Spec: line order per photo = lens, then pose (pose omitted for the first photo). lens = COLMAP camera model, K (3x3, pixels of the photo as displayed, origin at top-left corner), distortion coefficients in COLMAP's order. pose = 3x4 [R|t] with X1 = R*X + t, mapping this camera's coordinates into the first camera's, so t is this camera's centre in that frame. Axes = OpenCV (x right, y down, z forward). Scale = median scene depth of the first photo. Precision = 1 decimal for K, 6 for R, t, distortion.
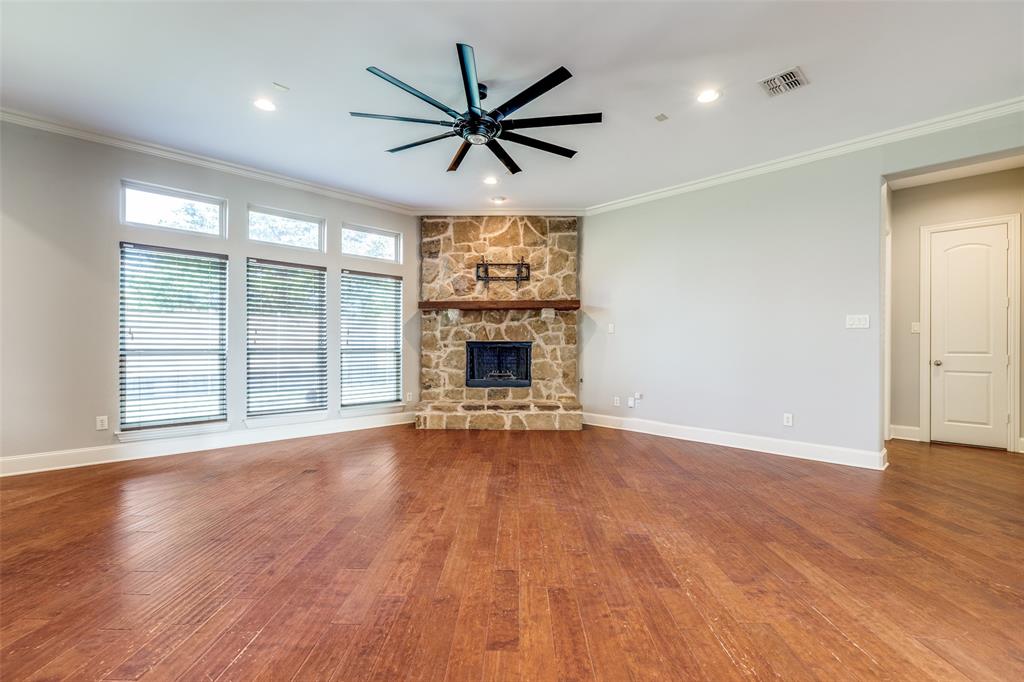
lens RADIAL K [[456.2, 0, 509.8], [0, 456.2, 342.5], [0, 0, 1]] dist [0.002779, -0.000551]
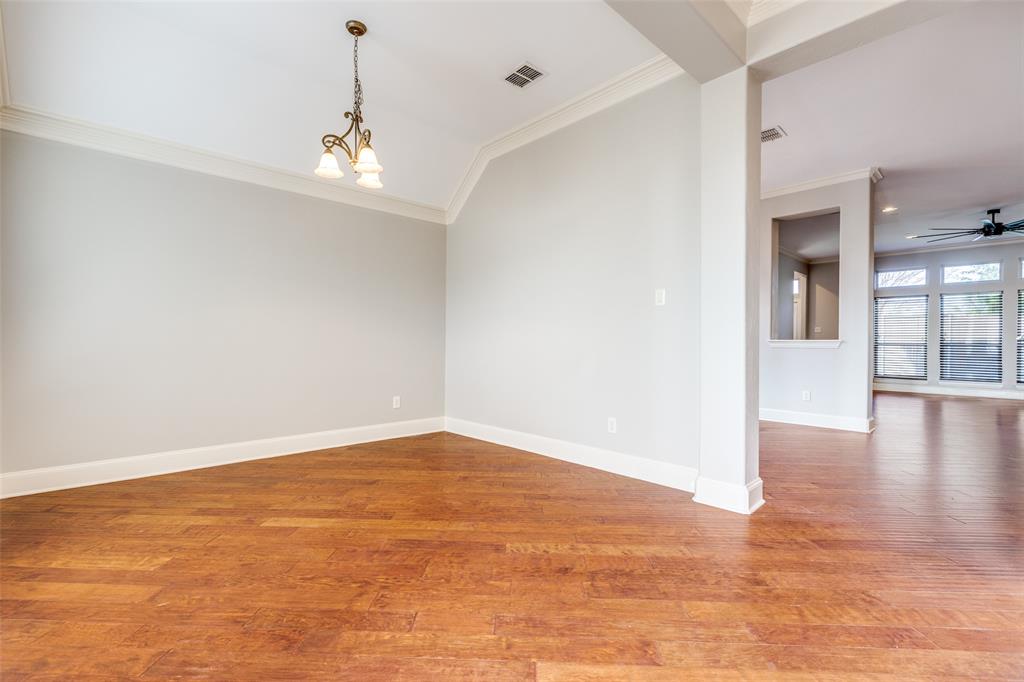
lens RADIAL K [[456.2, 0, 513.2], [0, 456.2, 342.6], [0, 0, 1]] dist [0.002779, -0.000551]
pose [[-0.018606, 0.001958, -0.999825, 1.027177], [-0.000268, 0.999998, 0.001964, 0.007202], [0.999827, 0.000304, -0.018605, -0.548782]]
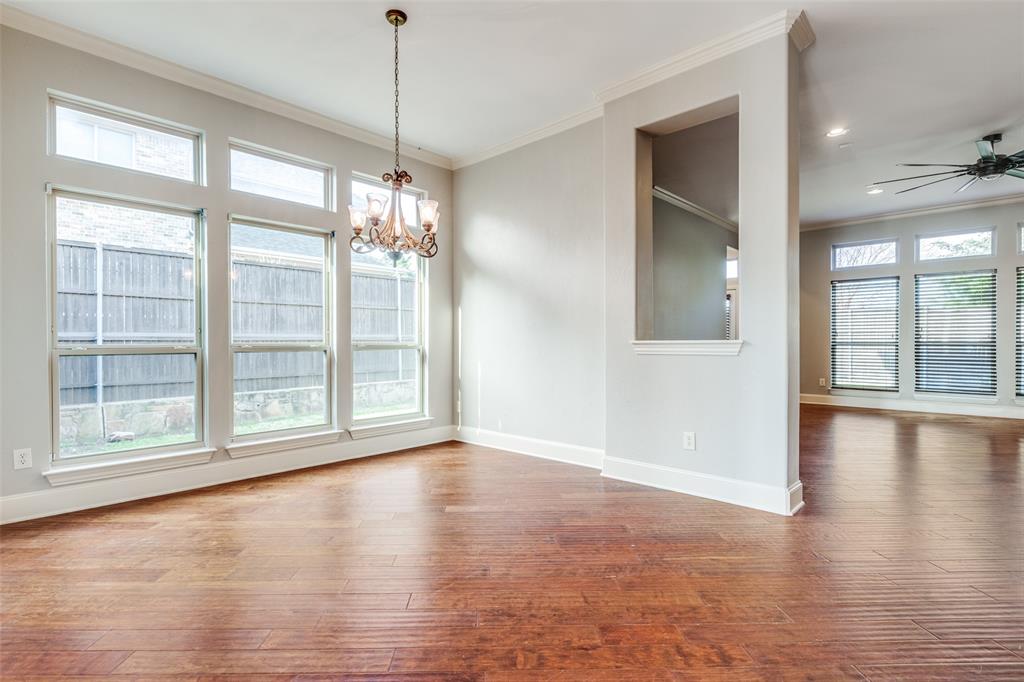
lens RADIAL K [[485.2, 0, 511.6], [0, 485.2, 344.7], [0, 0, 1]] dist [0.001545, -0.000788]
pose [[0.040150, 0.003128, -0.999189, 0.647412], [0.009272, 0.999951, 0.003503, 0.004864], [0.999151, -0.009405, 0.040119, -0.208401]]
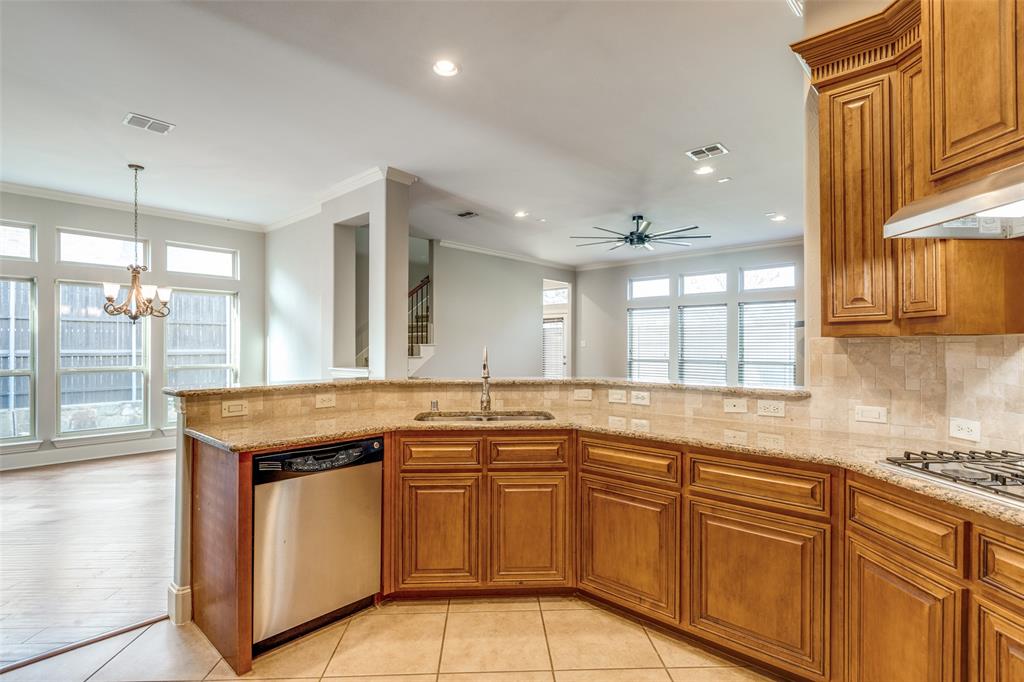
lens RADIAL K [[485.2, 0, 508.7], [0, 485.2, 345.0], [0, 0, 1]] dist [0.001545, -0.000788]
pose [[0.058009, -0.004512, -0.998306, 0.931059], [0.006948, 0.999967, -0.004115, -0.028831], [0.998292, -0.006697, 0.058038, 0.201571]]
